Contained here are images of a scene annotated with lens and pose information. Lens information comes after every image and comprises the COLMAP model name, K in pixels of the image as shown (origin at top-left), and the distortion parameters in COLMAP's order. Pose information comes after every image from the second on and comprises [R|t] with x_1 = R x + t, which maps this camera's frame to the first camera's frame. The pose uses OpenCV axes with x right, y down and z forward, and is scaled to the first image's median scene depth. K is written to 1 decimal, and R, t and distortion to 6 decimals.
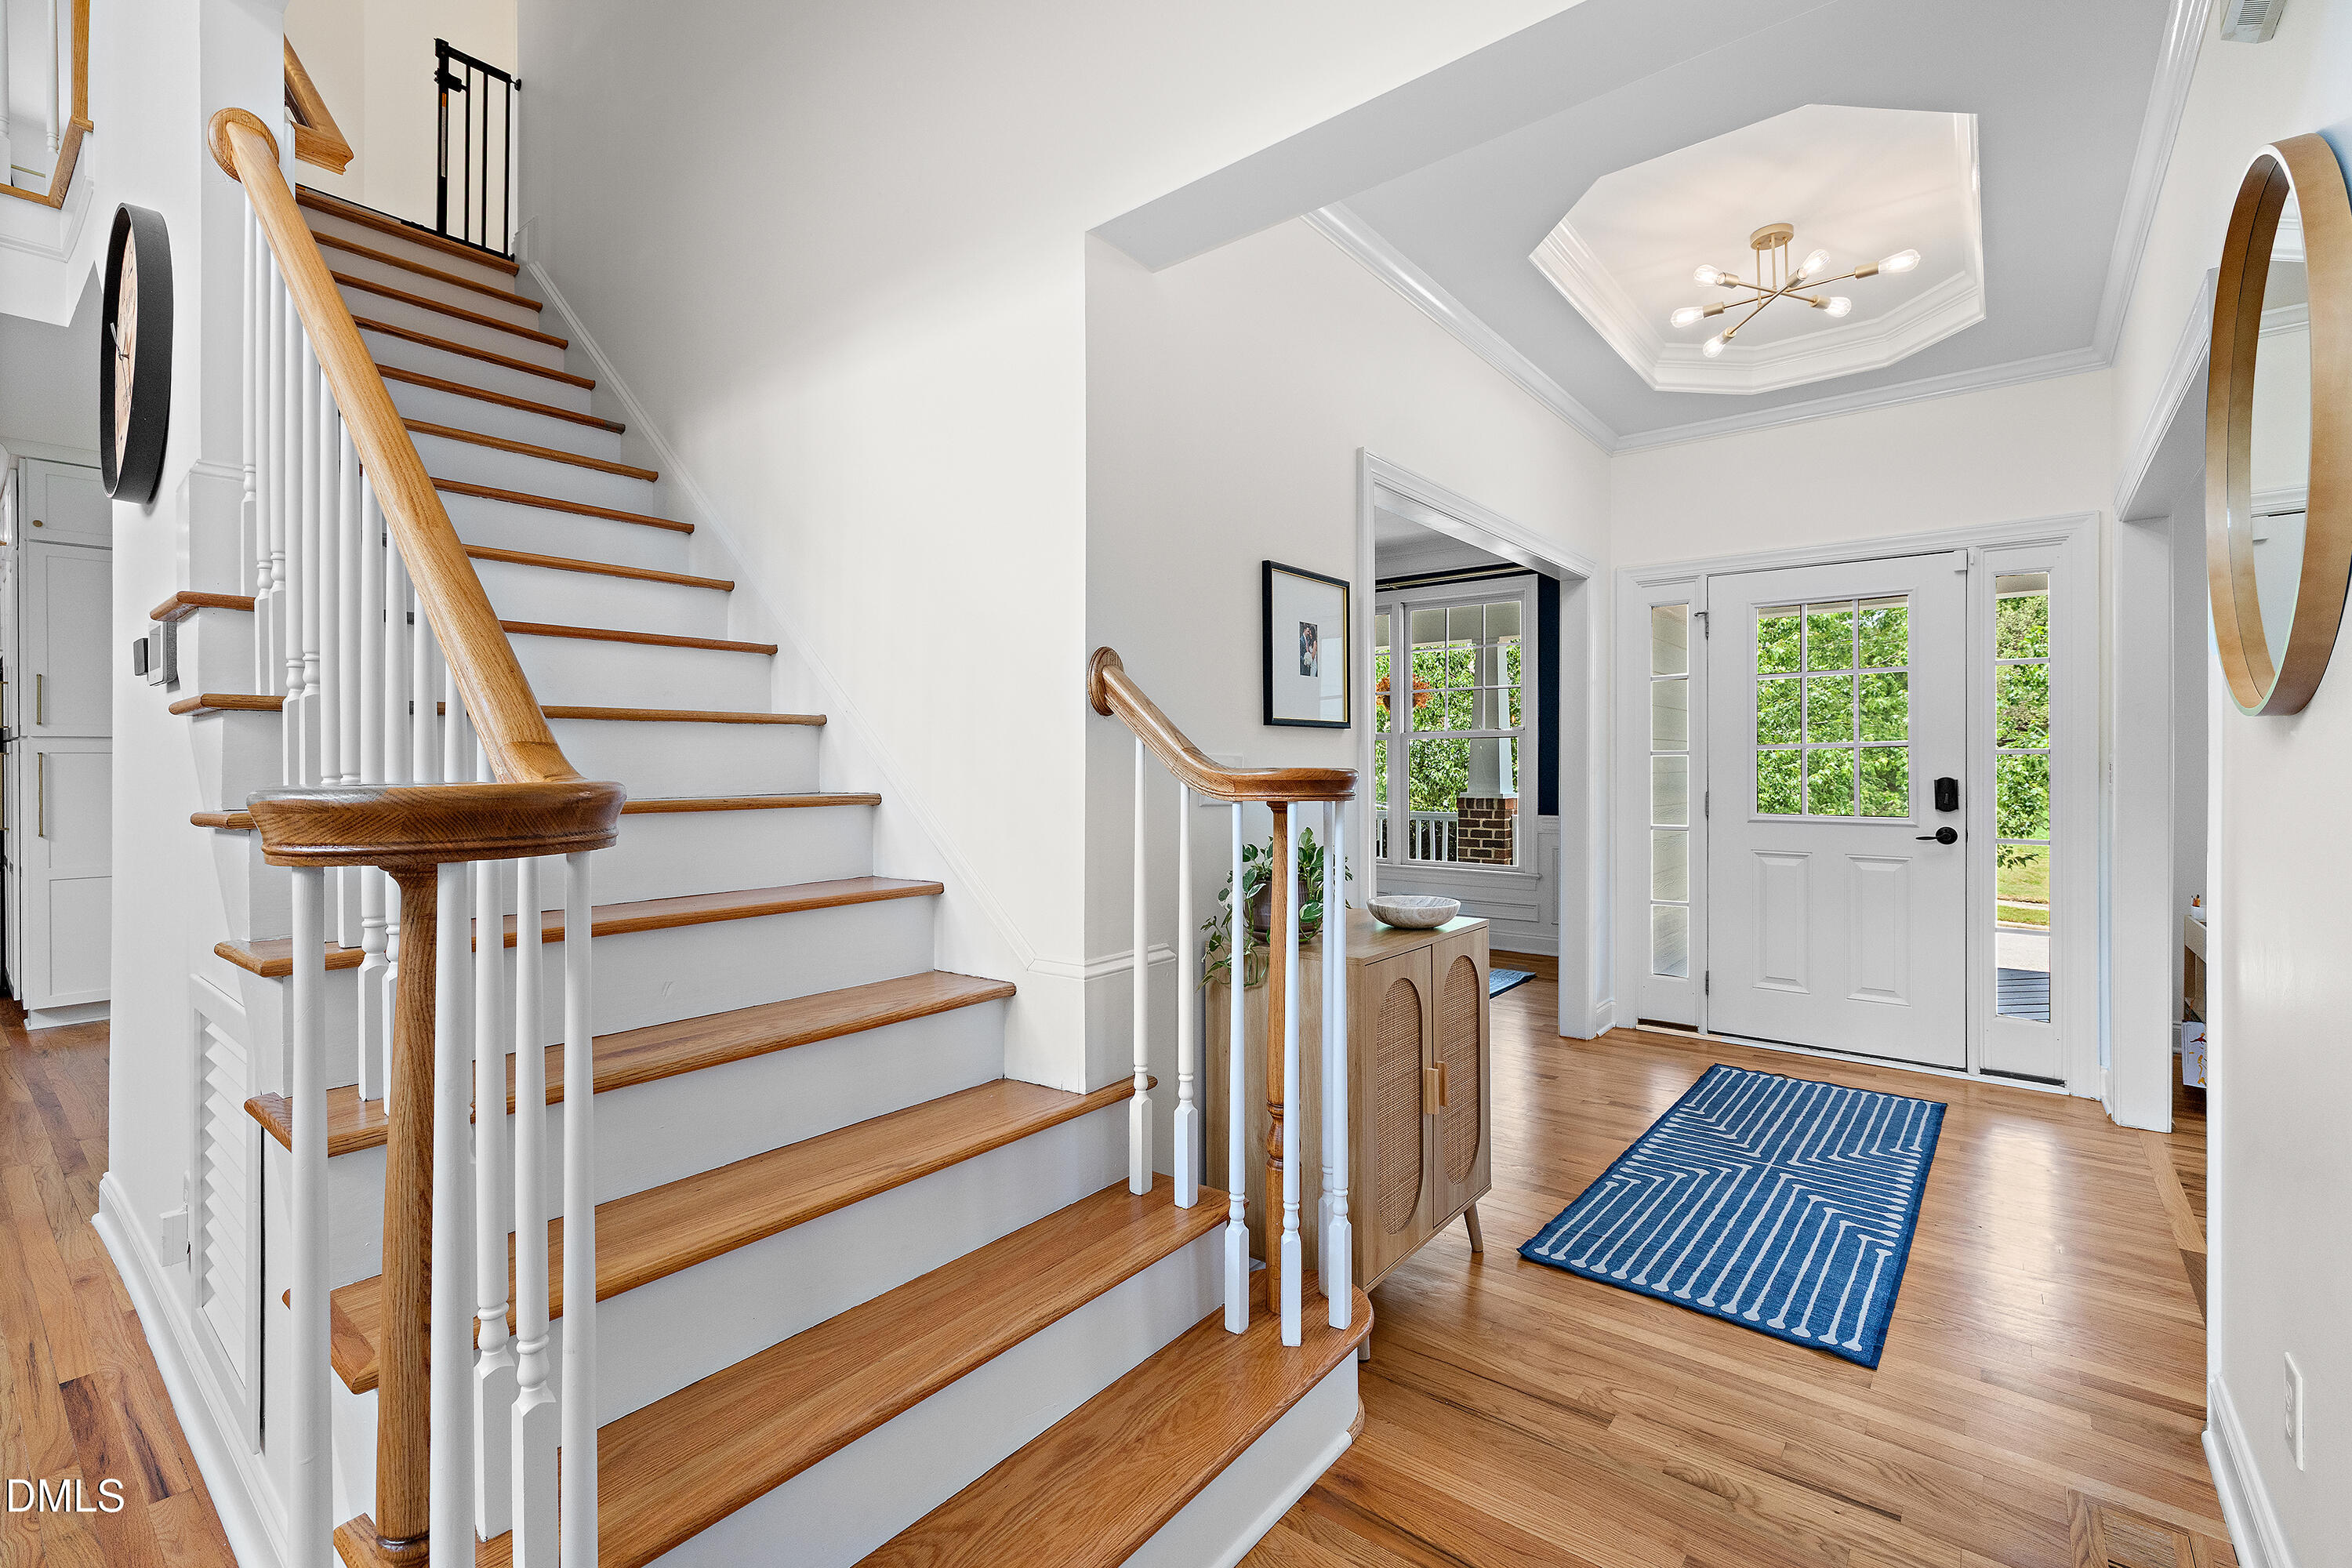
lens RADIAL K [[1036.7, 0, 1178.6], [0, 1036.7, 761.5], [0, 0, 1]] dist [0.002378, 0.000666]
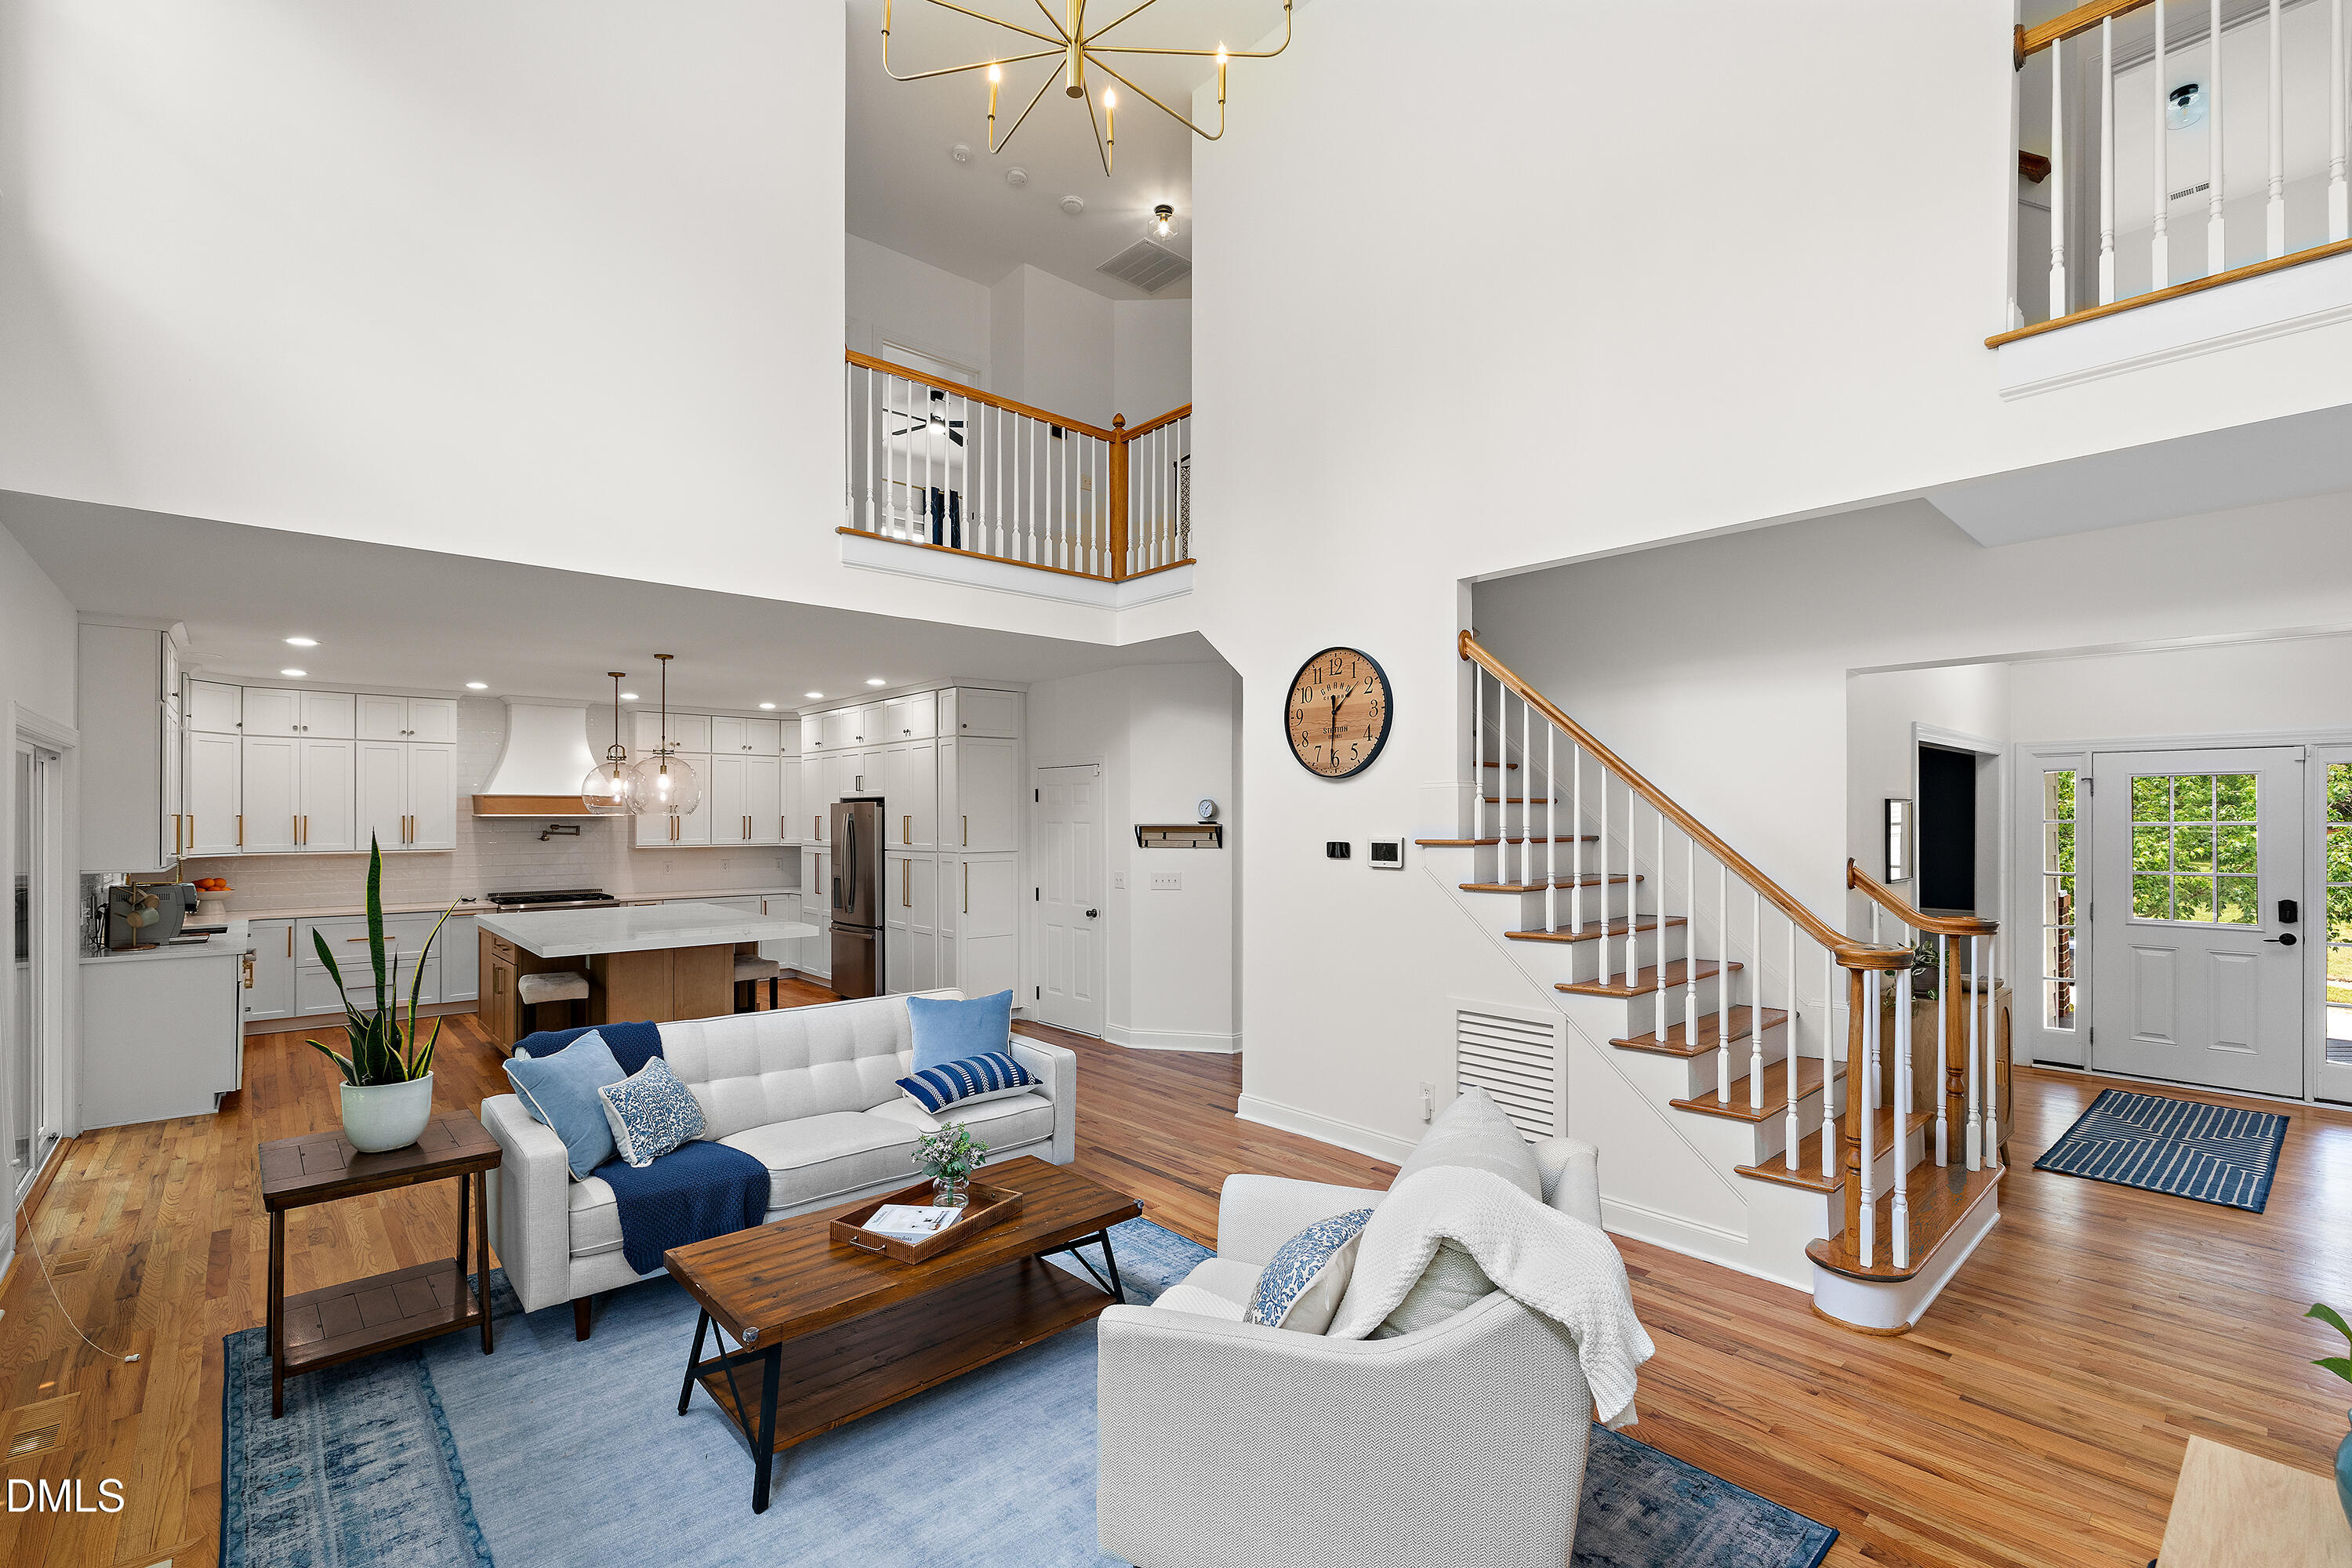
lens RADIAL K [[1036.7, 0, 1187.4], [0, 1036.7, 817.3], [0, 0, 1]] dist [0.002378, 0.000666]
pose [[0.987377, 0.002105, -0.158371, -0.574268], [-0.001924, 0.999997, 0.001293, -0.101884], [0.158374, -0.000972, 0.987379, -0.711549]]
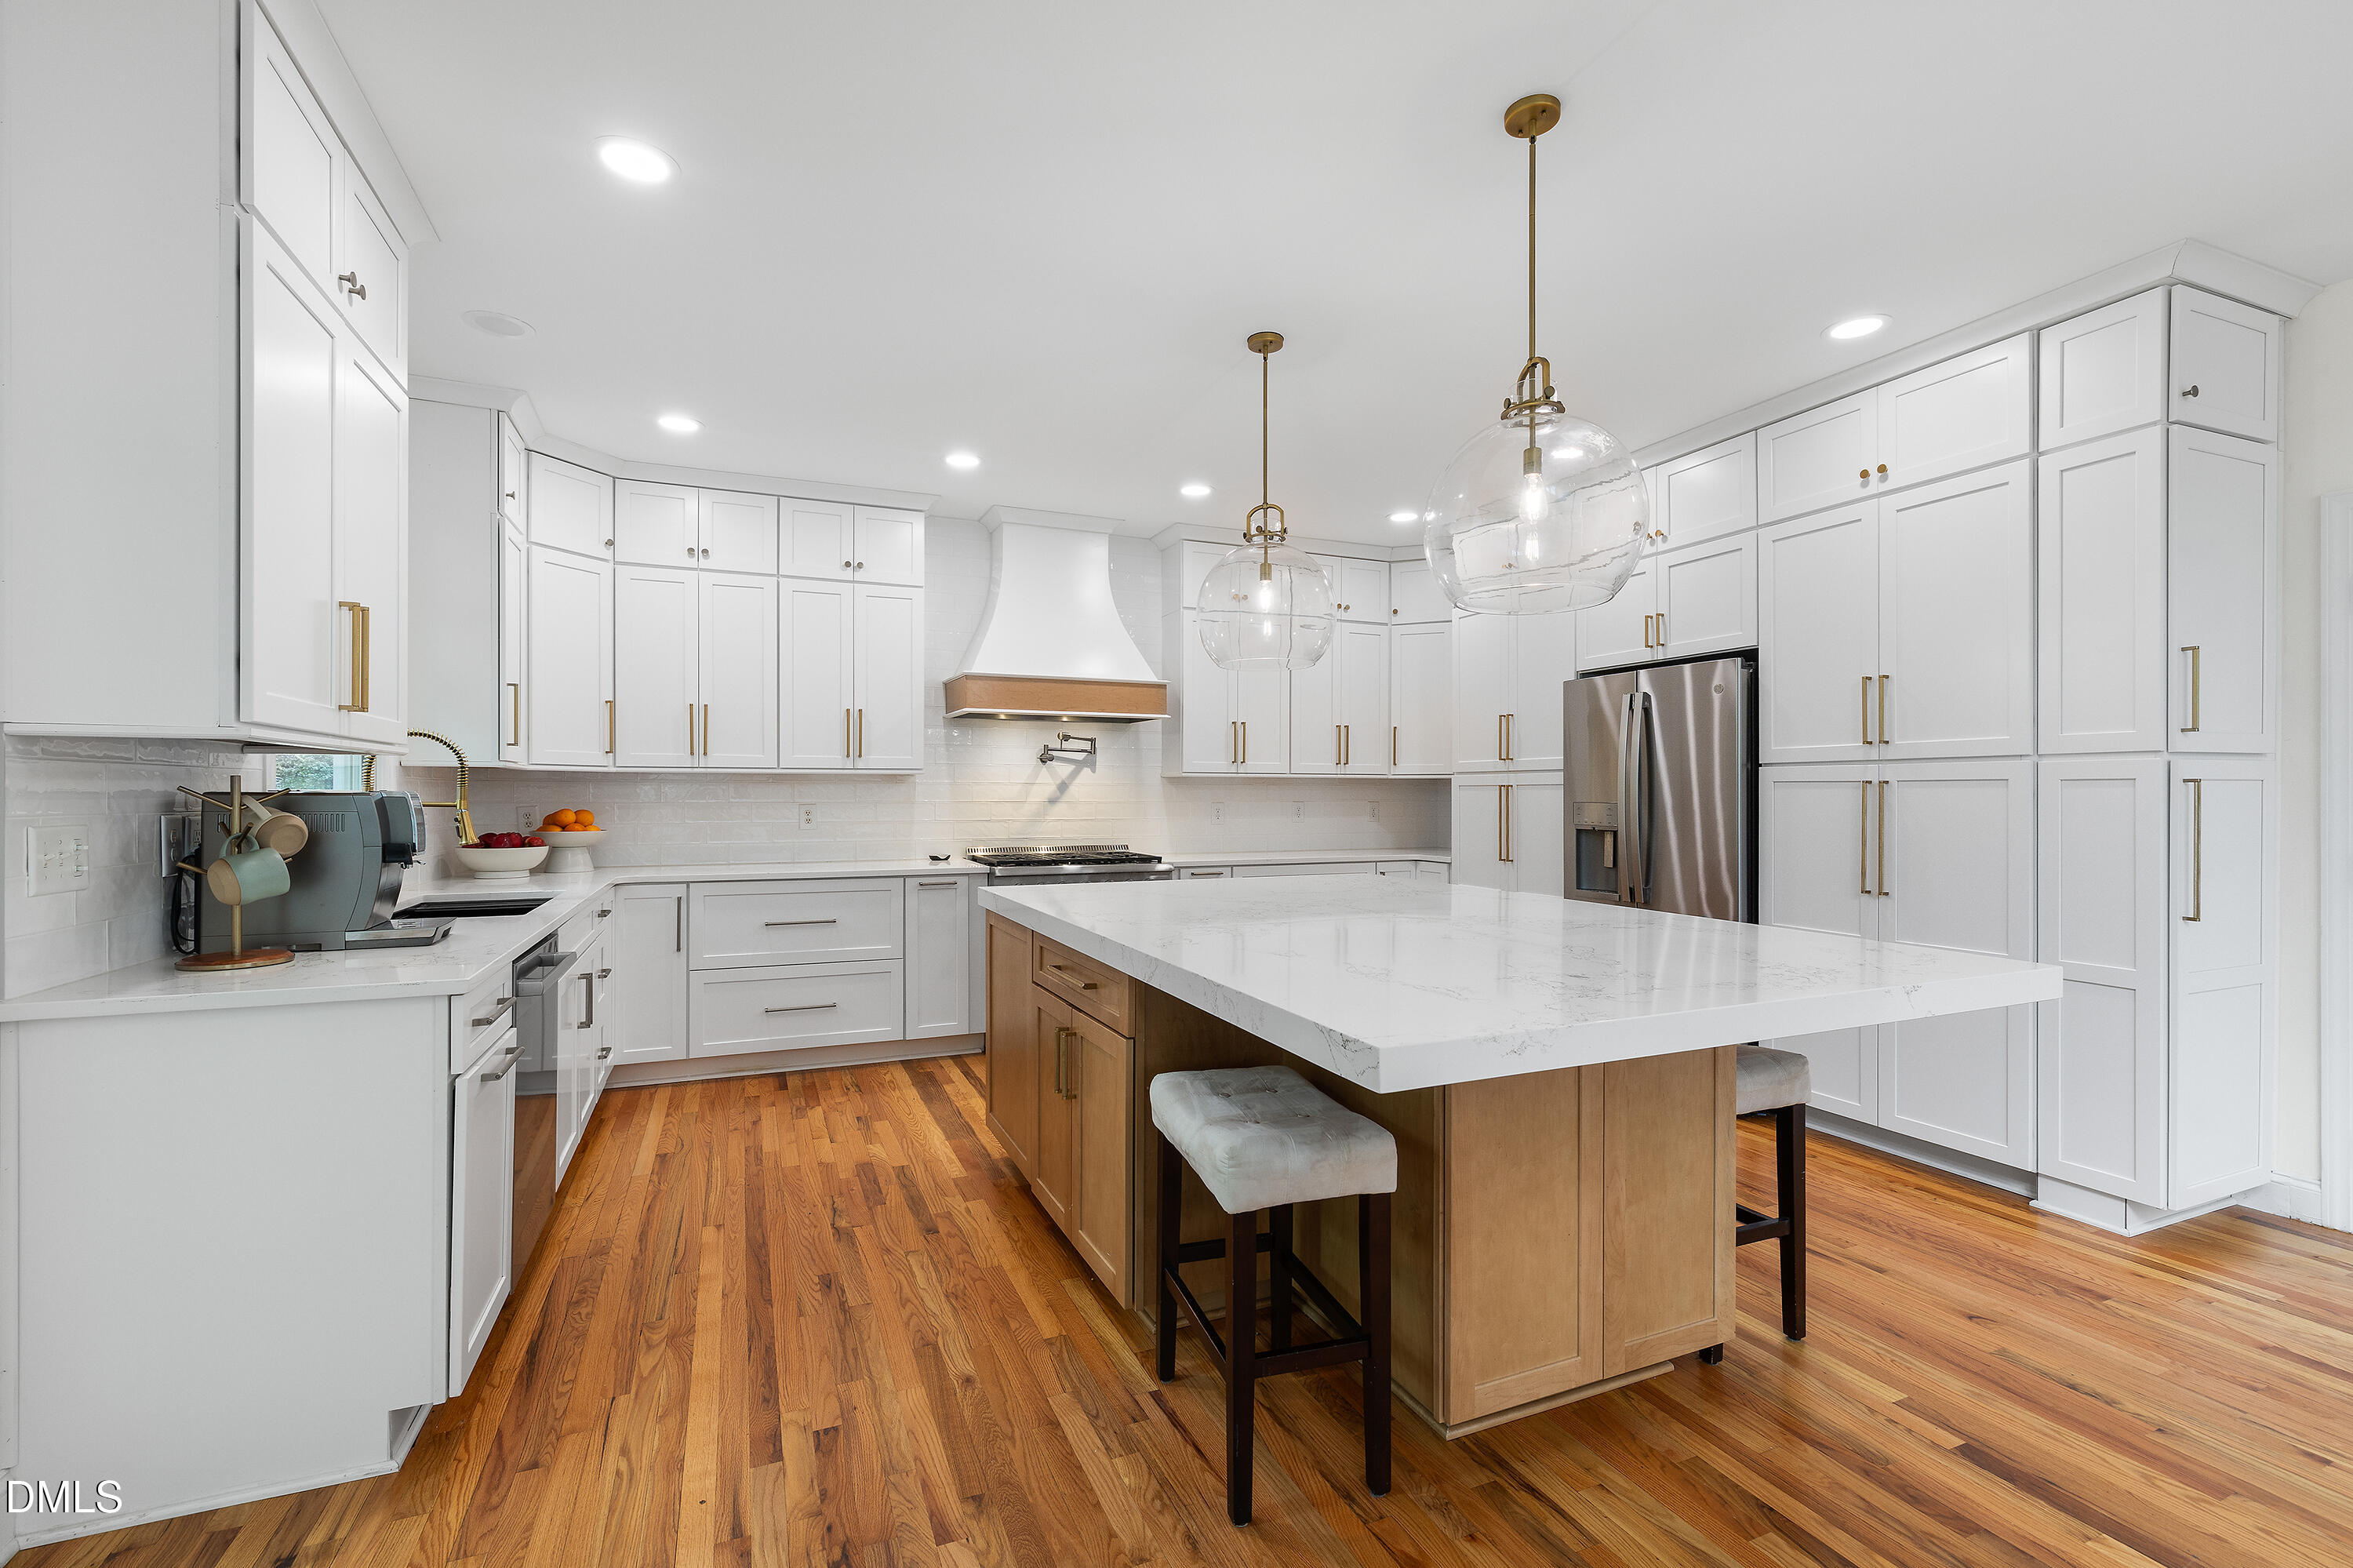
lens RADIAL K [[1037.1, 0, 1172.1], [0, 1037.1, 788.3], [0, 0, 1]] dist [0.002378, 0.000666]
pose [[0.883408, -0.000004, -0.468604, -1.604139], [-0.002800, 0.999982, -0.005287, 0.001642], [0.468596, 0.005983, 0.883392, 0.251460]]
